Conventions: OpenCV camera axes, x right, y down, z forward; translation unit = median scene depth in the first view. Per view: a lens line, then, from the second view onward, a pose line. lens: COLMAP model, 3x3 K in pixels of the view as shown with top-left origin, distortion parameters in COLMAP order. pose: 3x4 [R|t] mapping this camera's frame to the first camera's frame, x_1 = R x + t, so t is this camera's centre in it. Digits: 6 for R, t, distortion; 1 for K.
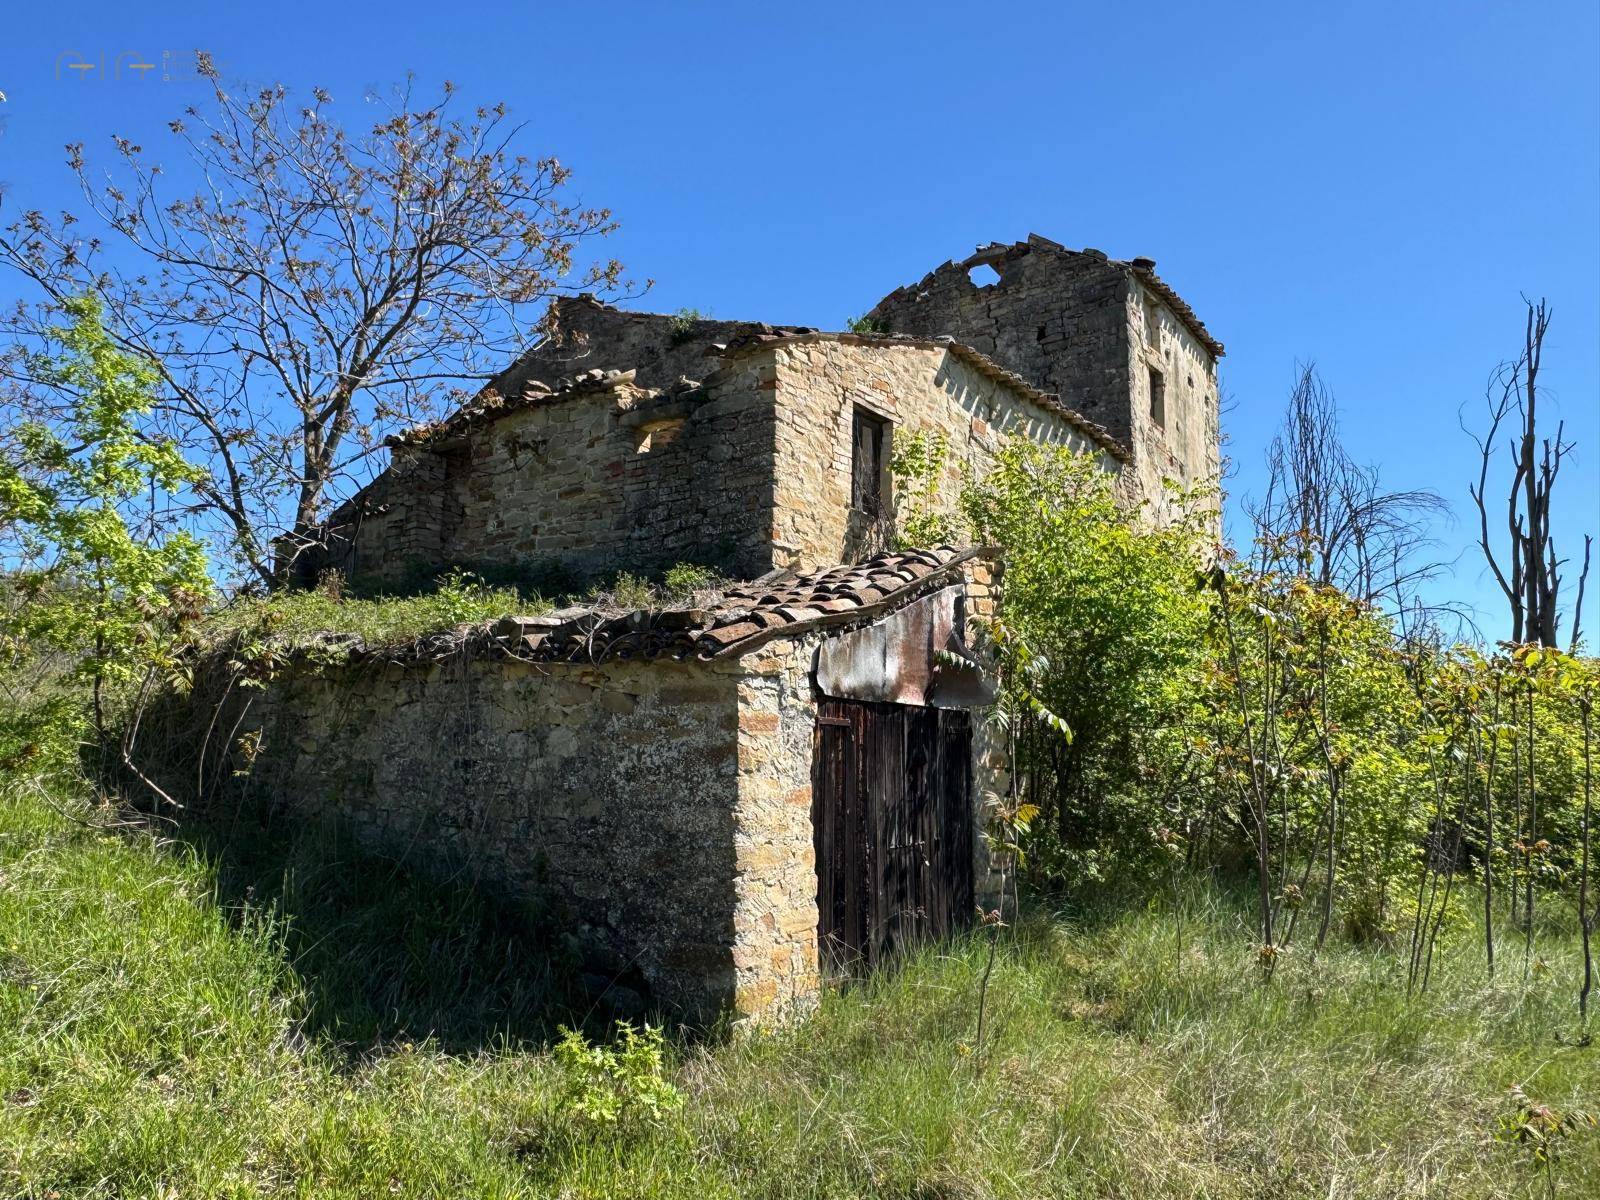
lens RADIAL K [[1092.2, 0, 898.2], [0, 1092.2, 584.8], [0, 0, 1]] dist [-0.001071, 0.000069]
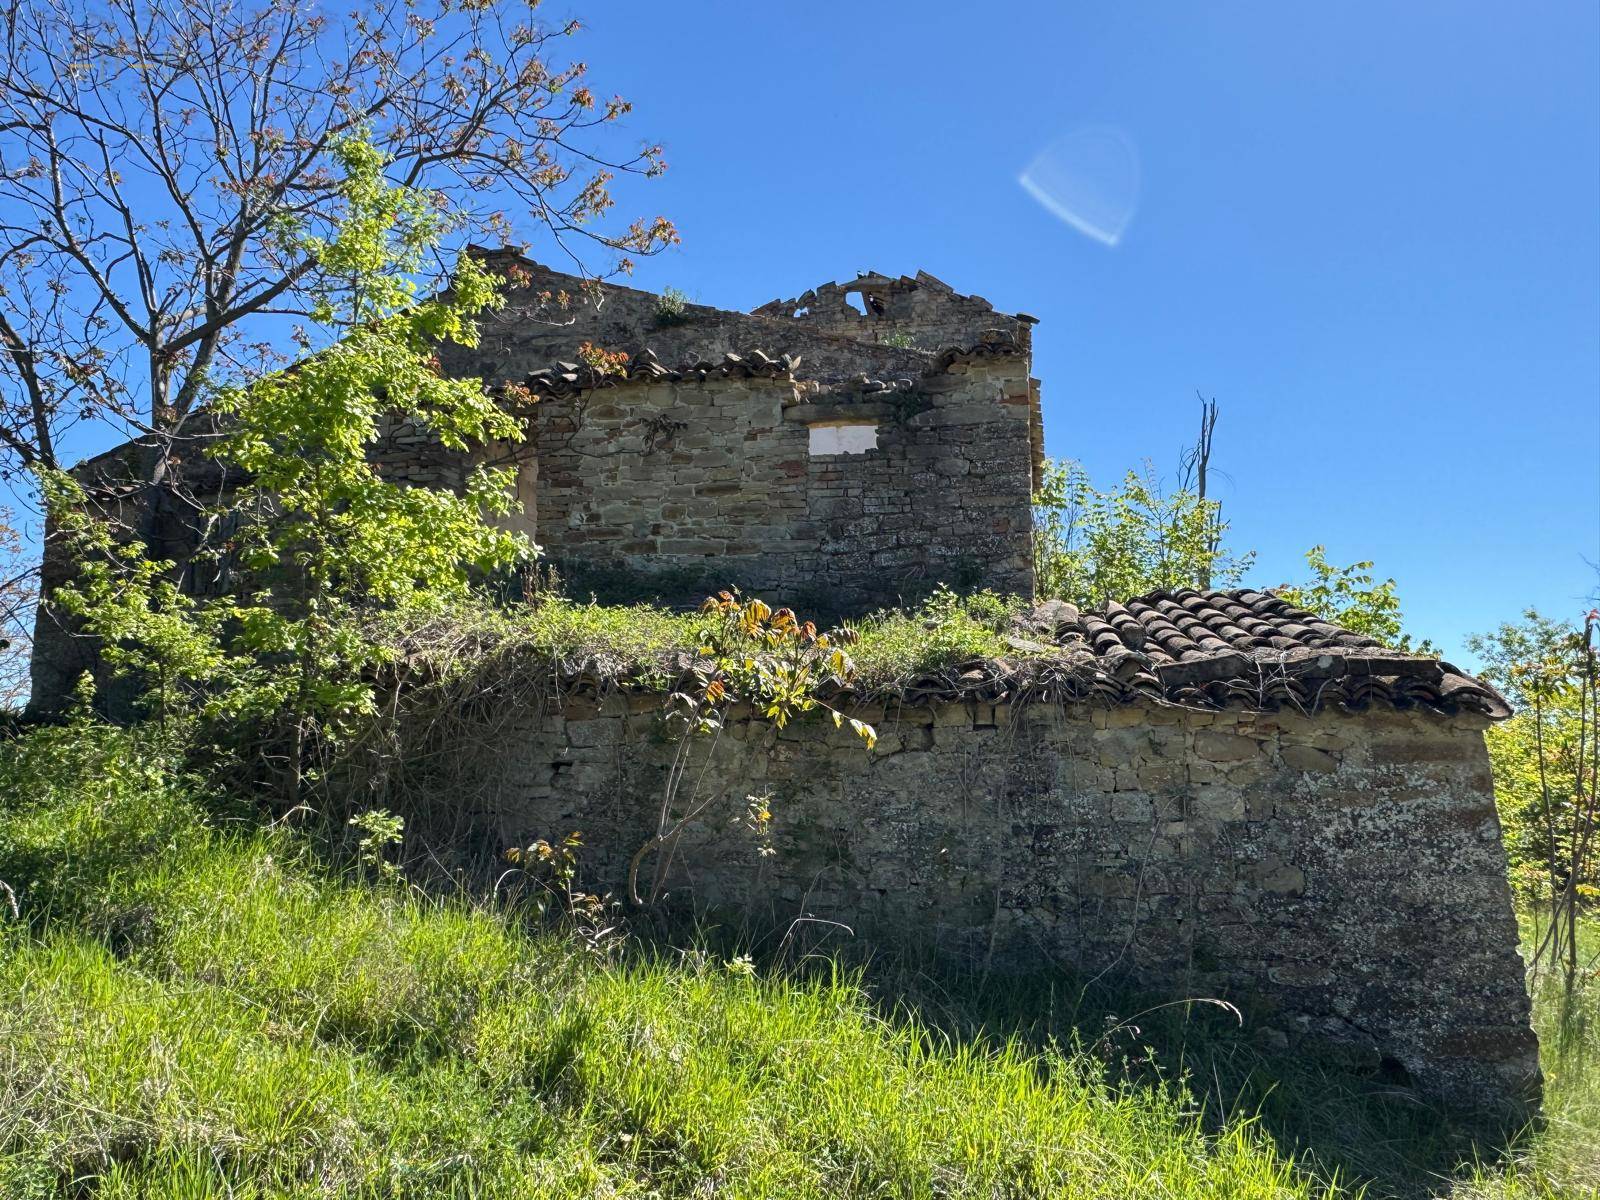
lens RADIAL K [[1058.2, 0, 800.0], [0, 1058.2, 600.0], [0, 0, 1]] dist [-0.001098, -0.001030]
pose [[0.910608, 0.058454, 0.409116, -0.668555], [-0.057053, 0.998249, -0.015640, 0.011467], [-0.409313, -0.009100, 0.912349, 0.264593]]
